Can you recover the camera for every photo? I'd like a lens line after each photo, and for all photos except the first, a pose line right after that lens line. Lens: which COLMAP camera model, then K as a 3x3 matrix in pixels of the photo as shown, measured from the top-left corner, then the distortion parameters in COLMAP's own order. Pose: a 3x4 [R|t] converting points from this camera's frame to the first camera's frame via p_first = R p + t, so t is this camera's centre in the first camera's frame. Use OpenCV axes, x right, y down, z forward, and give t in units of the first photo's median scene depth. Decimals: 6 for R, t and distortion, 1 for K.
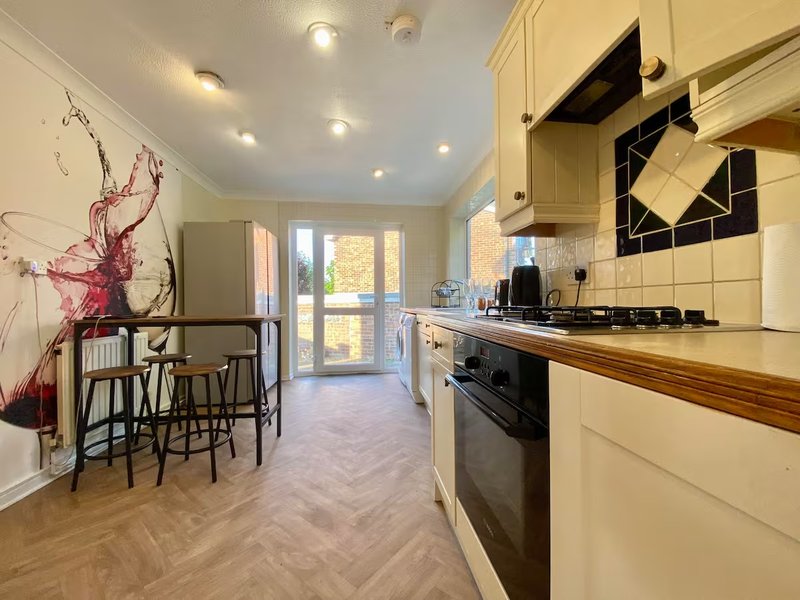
lens RADIAL K [[327.0, 0, 400.0], [0, 327.0, 300.0], [0, 0, 1]] dist [0.001632, -0.013209]
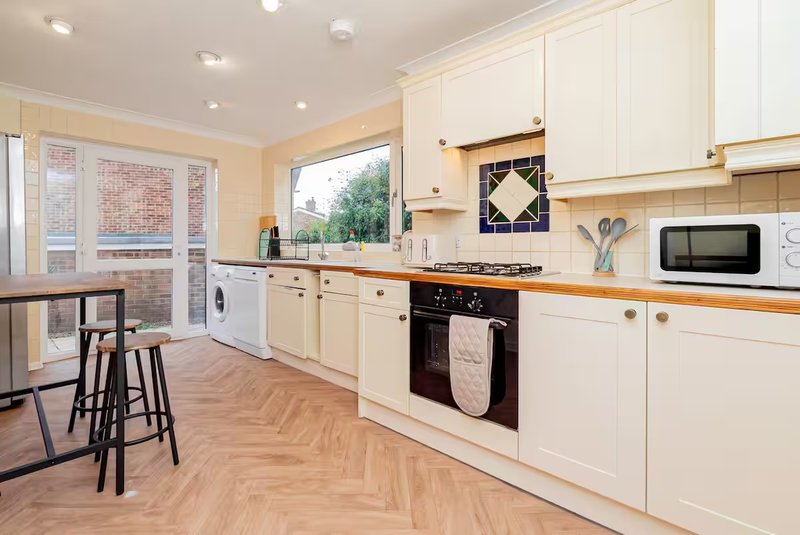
lens RADIAL K [[375.6, 0, 398.1], [0, 375.6, 244.2], [0, 0, 1]] dist [-0.001795, -0.000541]
pose [[0.761877, 0.007779, 0.647675, -0.537283], [-0.009461, 0.999955, -0.000881, -0.037749], [-0.647653, -0.005456, 0.761916, -0.136361]]
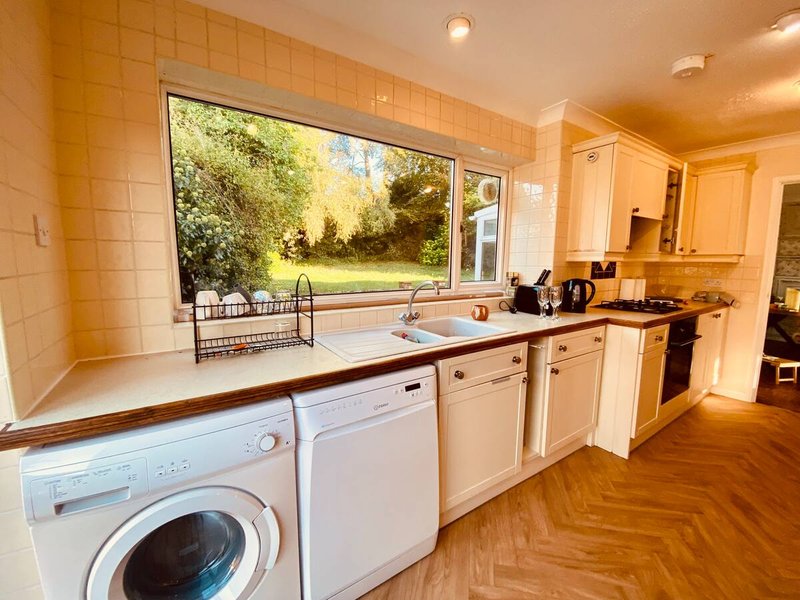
lens RADIAL K [[327.0, 0, 400.0], [0, 327.0, 300.0], [0, 0, 1]] dist [0.001632, -0.013209]
pose [[-0.441486, -0.100687, 0.891601, -0.446898], [-0.008099, 0.994091, 0.108251, -0.125508], [-0.897231, 0.040570, -0.439693, 1.797227]]
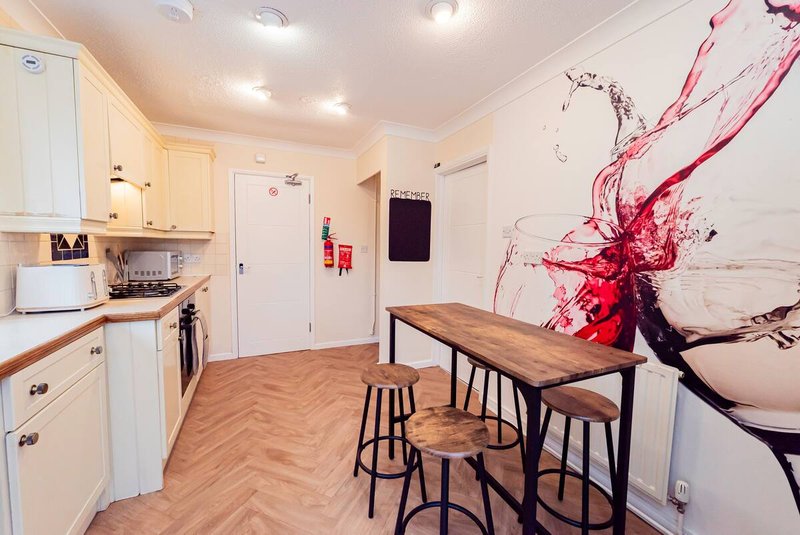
lens RADIAL K [[319.8, 0, 400.6], [0, 319.8, 269.9], [0, 0, 1]] dist [-0.013047, -0.000038]
pose [[-0.954050, 0.015617, -0.299240, -0.241505], [-0.005617, 0.997534, 0.069965, -0.112045], [0.299594, 0.068431, -0.951609, 1.603792]]
